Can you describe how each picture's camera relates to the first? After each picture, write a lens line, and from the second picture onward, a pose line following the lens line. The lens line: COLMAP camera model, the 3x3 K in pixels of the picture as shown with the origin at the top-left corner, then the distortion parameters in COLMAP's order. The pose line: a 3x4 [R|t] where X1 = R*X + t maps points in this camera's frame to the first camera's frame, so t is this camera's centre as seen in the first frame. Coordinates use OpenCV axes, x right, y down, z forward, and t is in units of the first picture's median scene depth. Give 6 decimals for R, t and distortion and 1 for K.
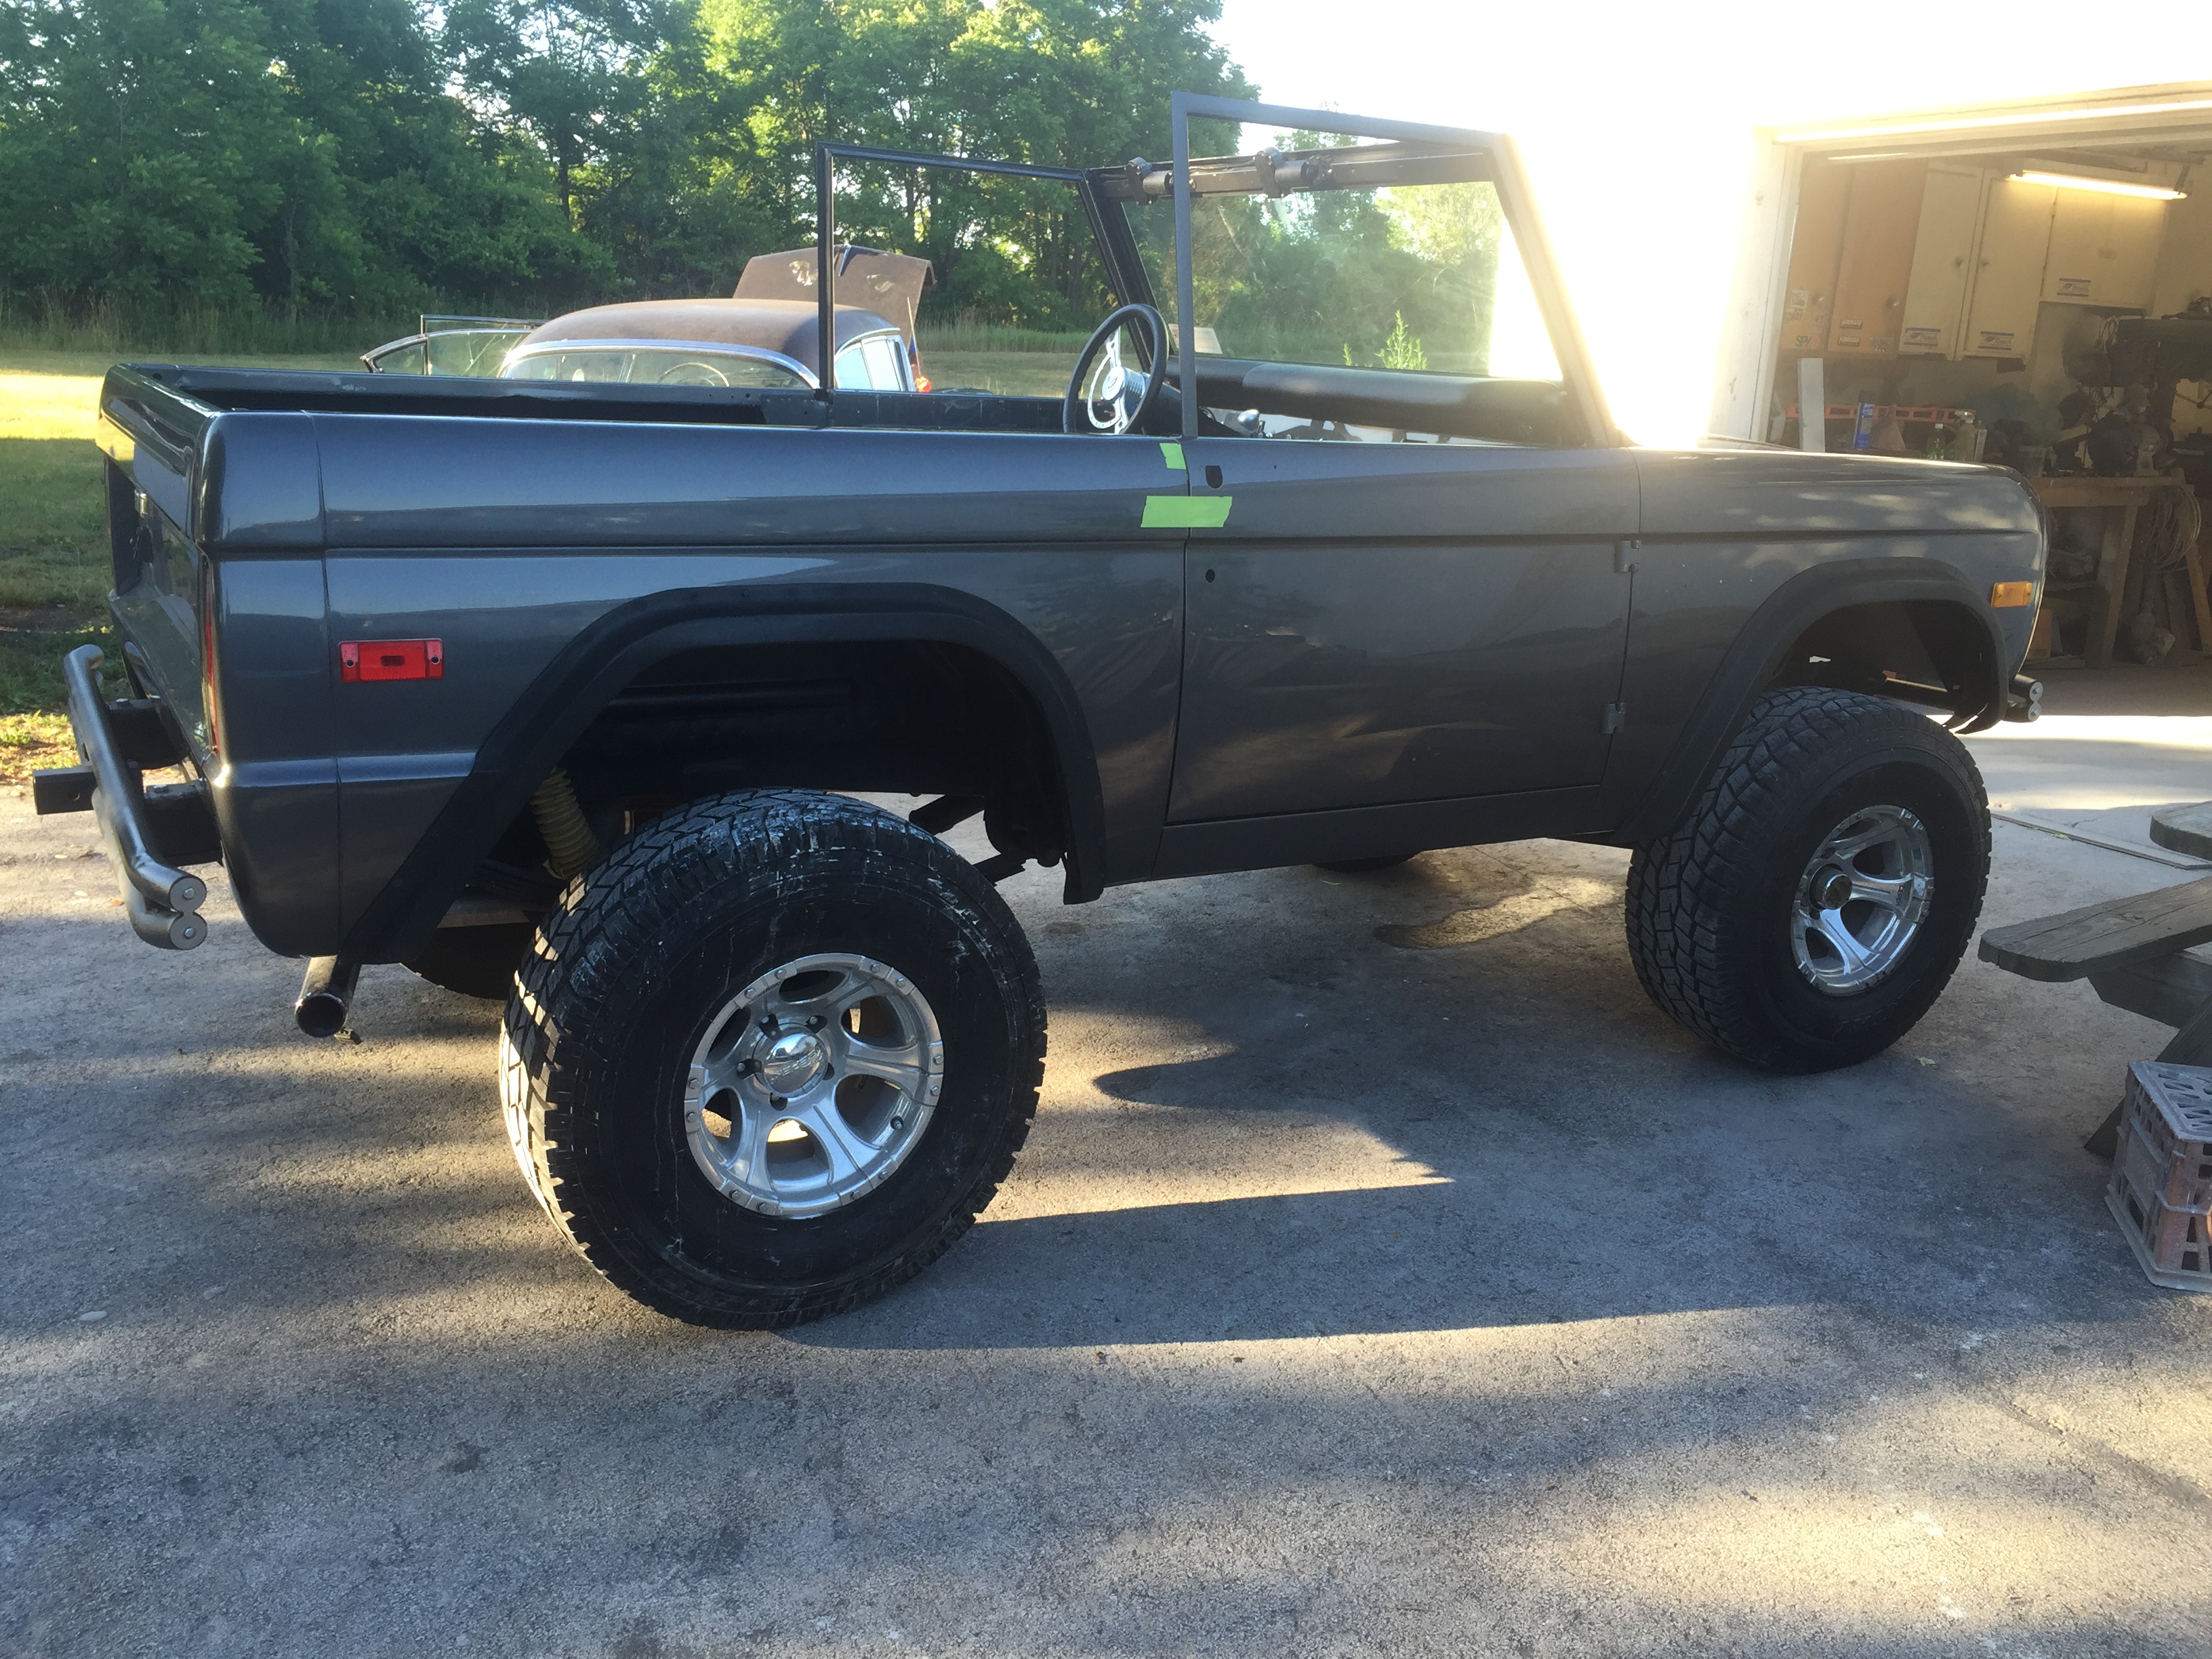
lens RADIAL K [[1873.1, 0, 1101.8], [0, 1873.1, 831.1], [0, 0, 1]] dist [0.080817, -0.105055]
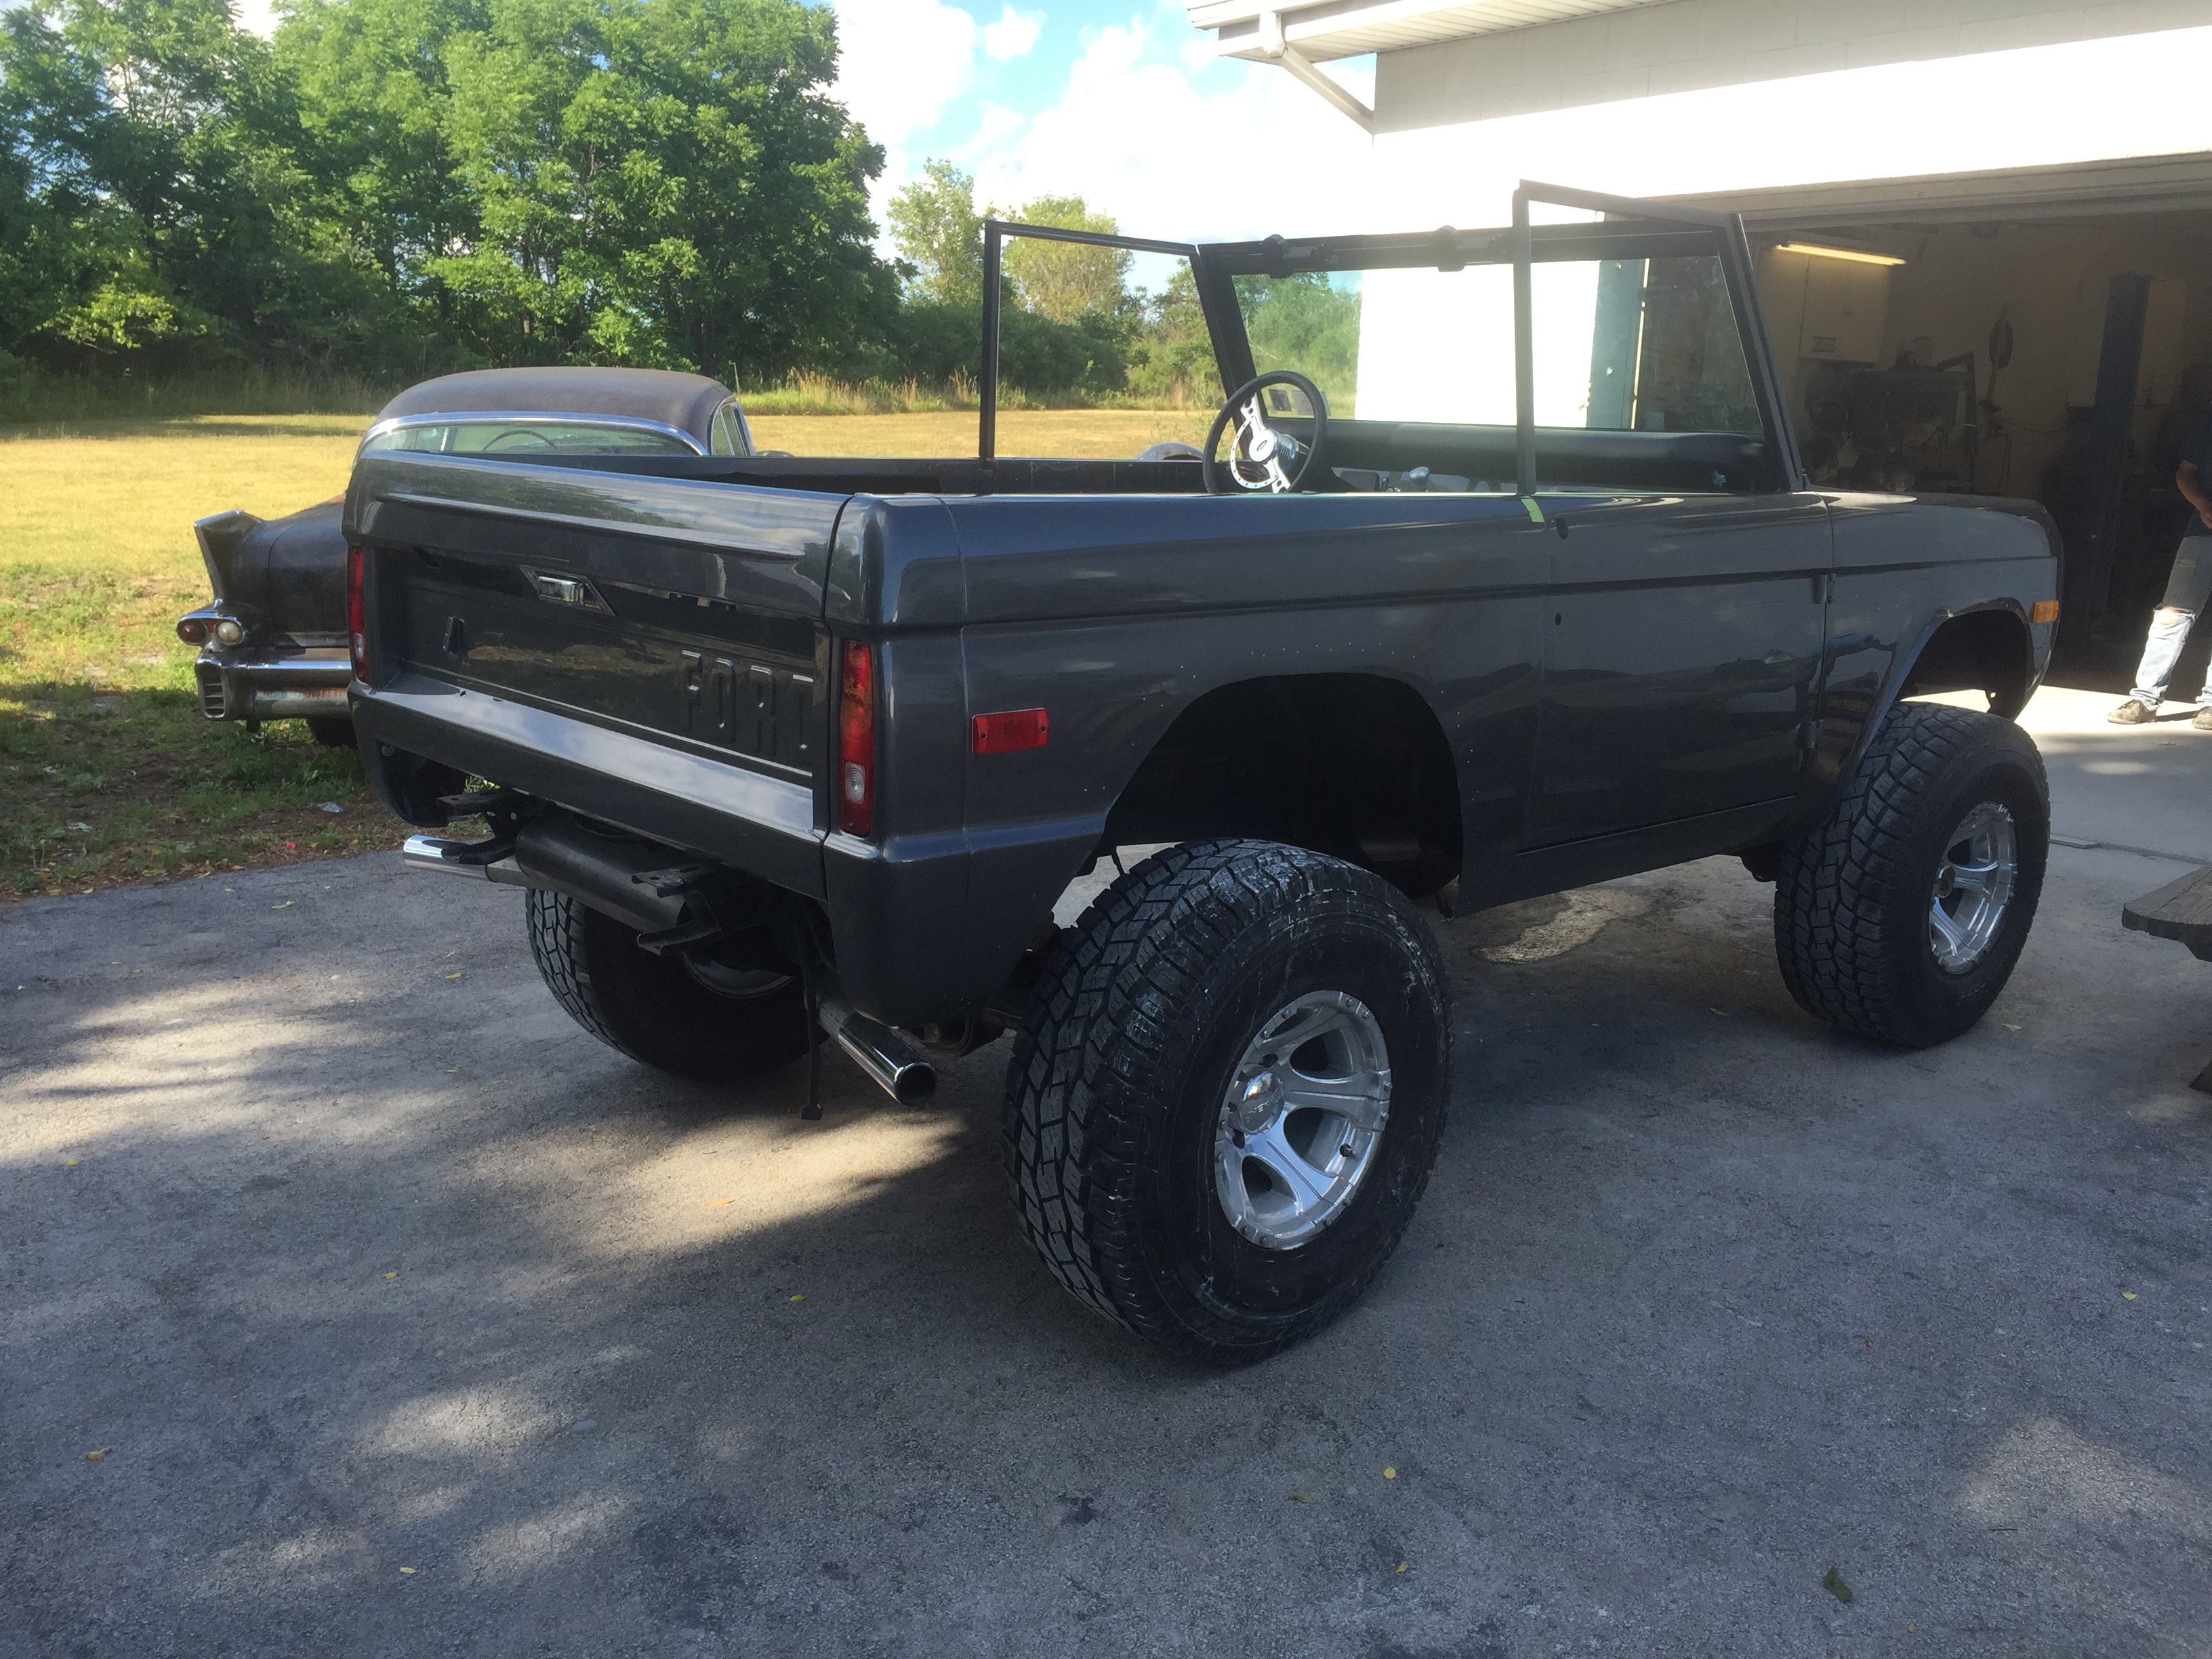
lens RADIAL K [[1873.1, 0, 1079.1], [0, 1873.1, 840.2], [0, 0, 1]] dist [0.080817, -0.105055]
pose [[0.979356, -0.062304, 0.192302, -0.341139], [0.067132, 0.997569, -0.018687, -0.005998], [-0.190670, 0.031210, 0.981158, -0.004742]]
